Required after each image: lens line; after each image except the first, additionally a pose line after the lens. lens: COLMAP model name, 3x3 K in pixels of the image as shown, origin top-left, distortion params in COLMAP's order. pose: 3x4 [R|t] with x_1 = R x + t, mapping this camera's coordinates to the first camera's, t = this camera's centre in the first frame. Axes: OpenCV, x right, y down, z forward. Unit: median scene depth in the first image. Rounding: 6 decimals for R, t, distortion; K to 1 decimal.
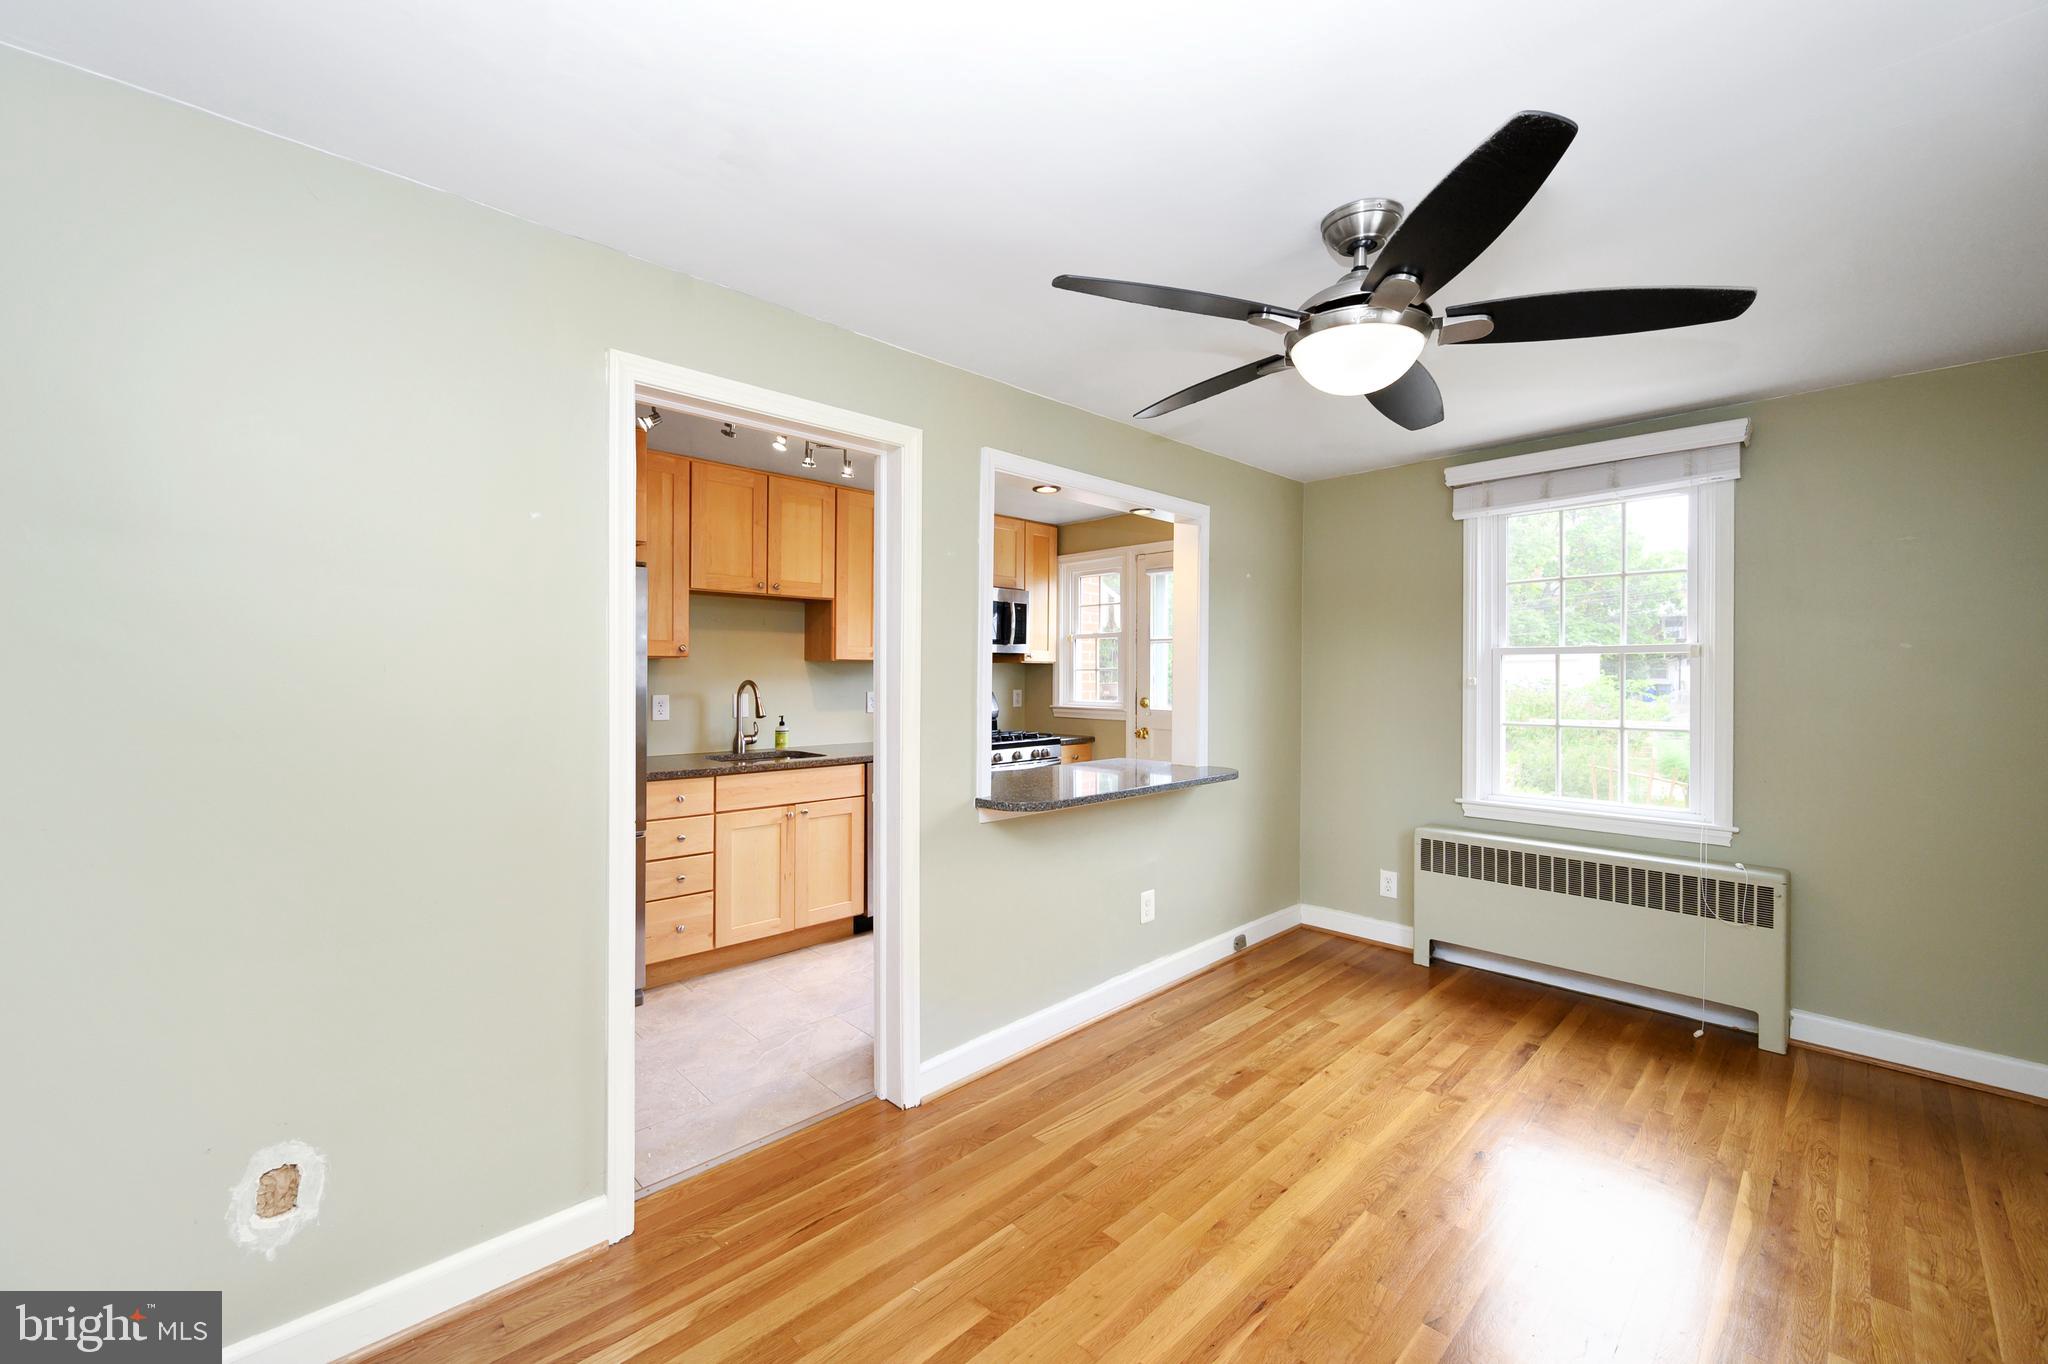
lens RADIAL K [[817.4, 0, 1025.8], [0, 817.4, 680.4], [0, 0, 1]] dist [0.000392, 0.000033]
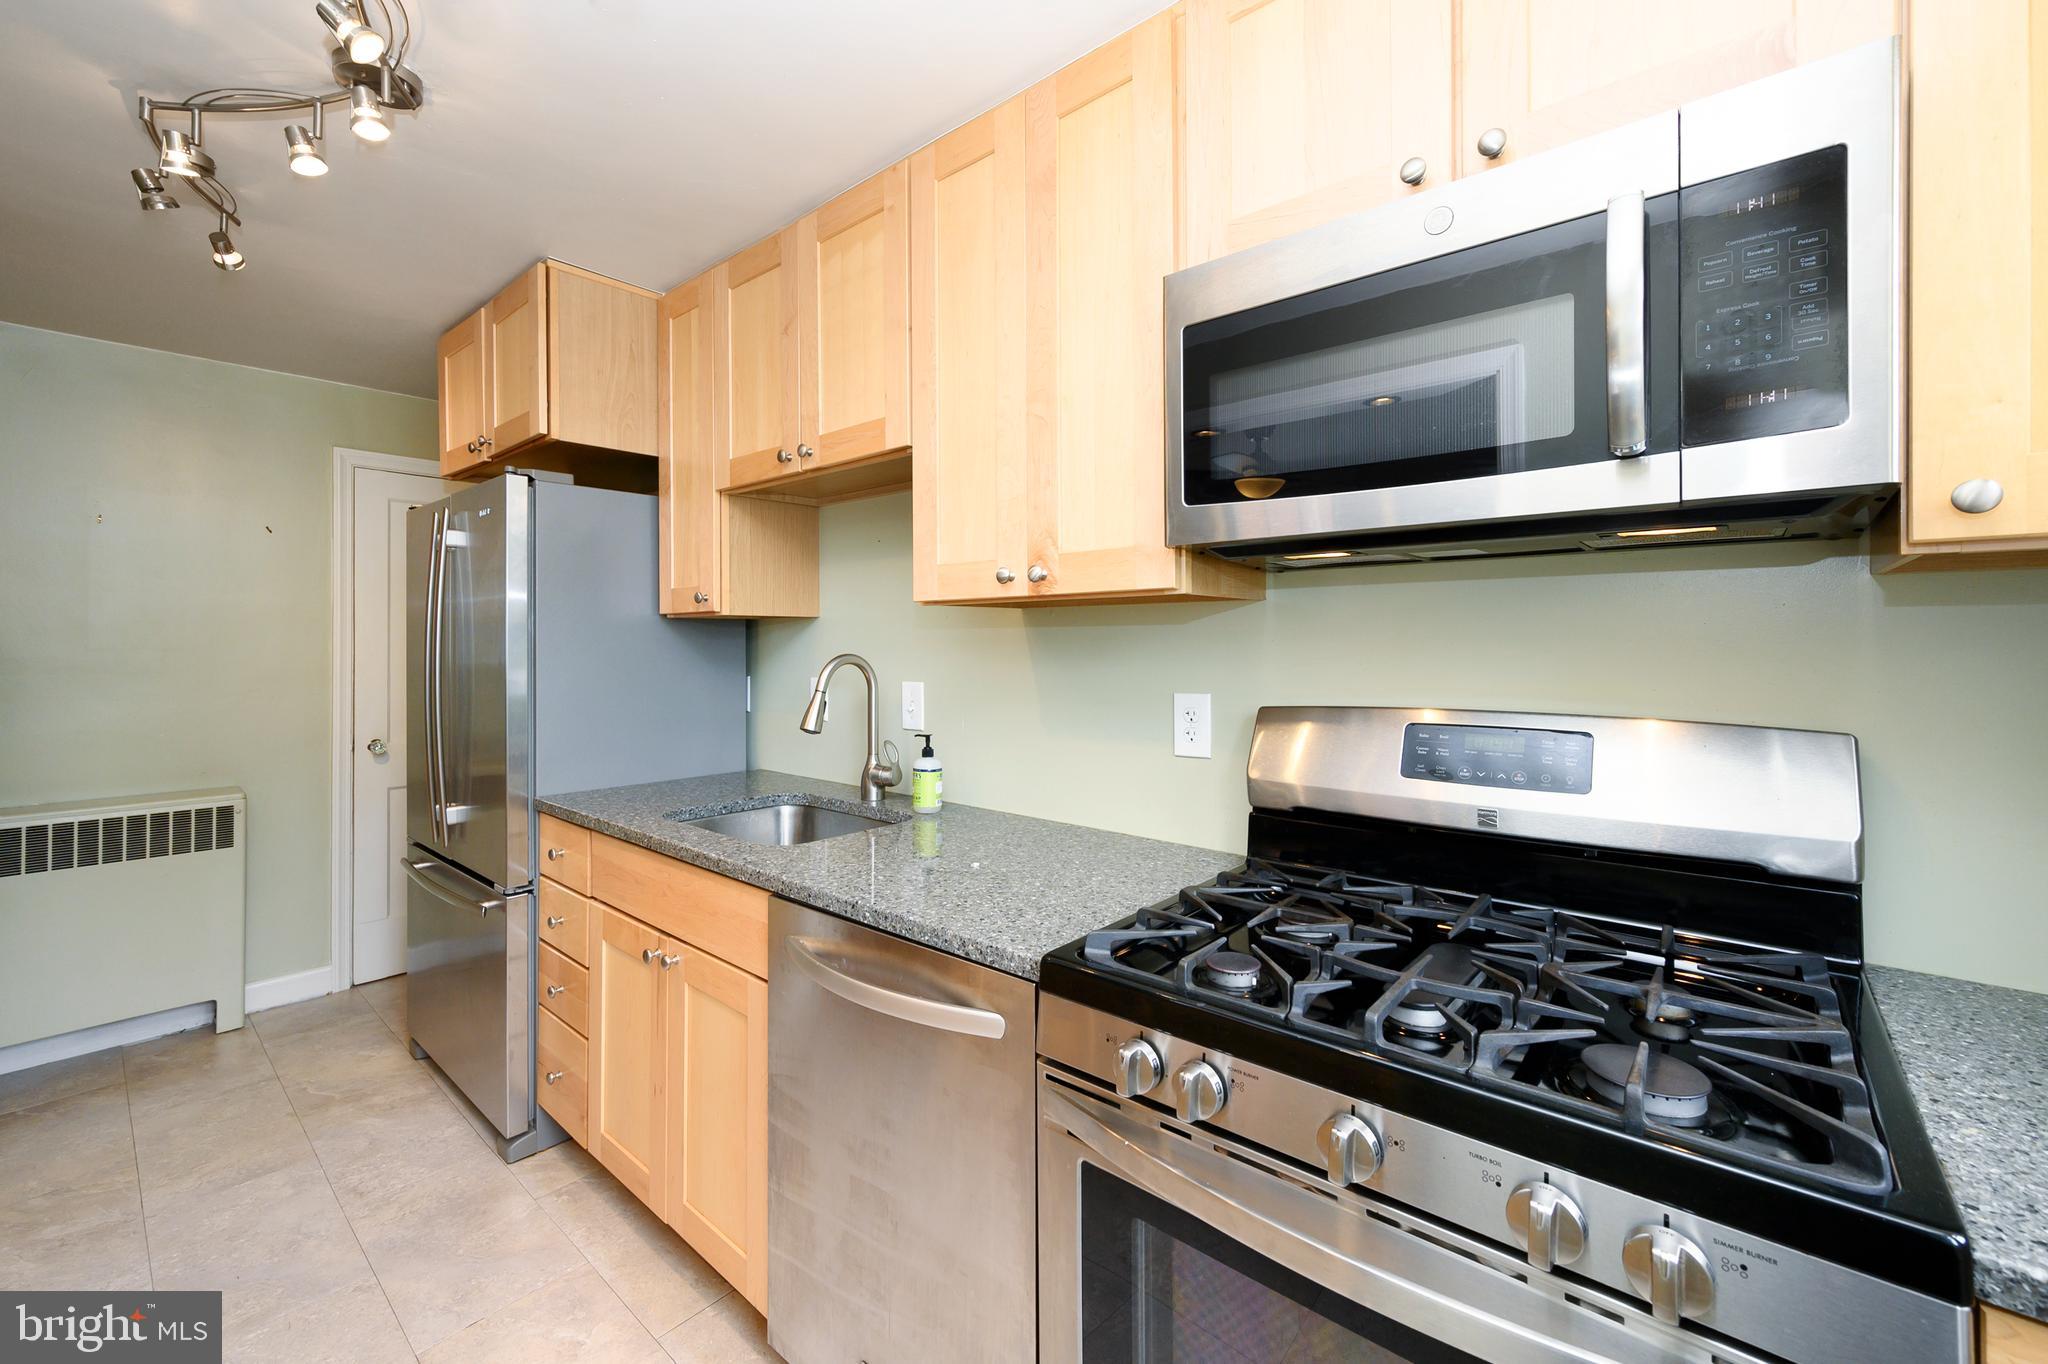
lens RADIAL K [[817.4, 0, 1031.3], [0, 817.4, 640.2], [0, 0, 1]] dist [0.000392, 0.000033]
pose [[0.095337, -0.013959, -0.995347, 0.186791], [-0.010442, 0.999833, -0.015022, -0.003106], [0.995390, 0.011826, 0.095175, 1.223515]]
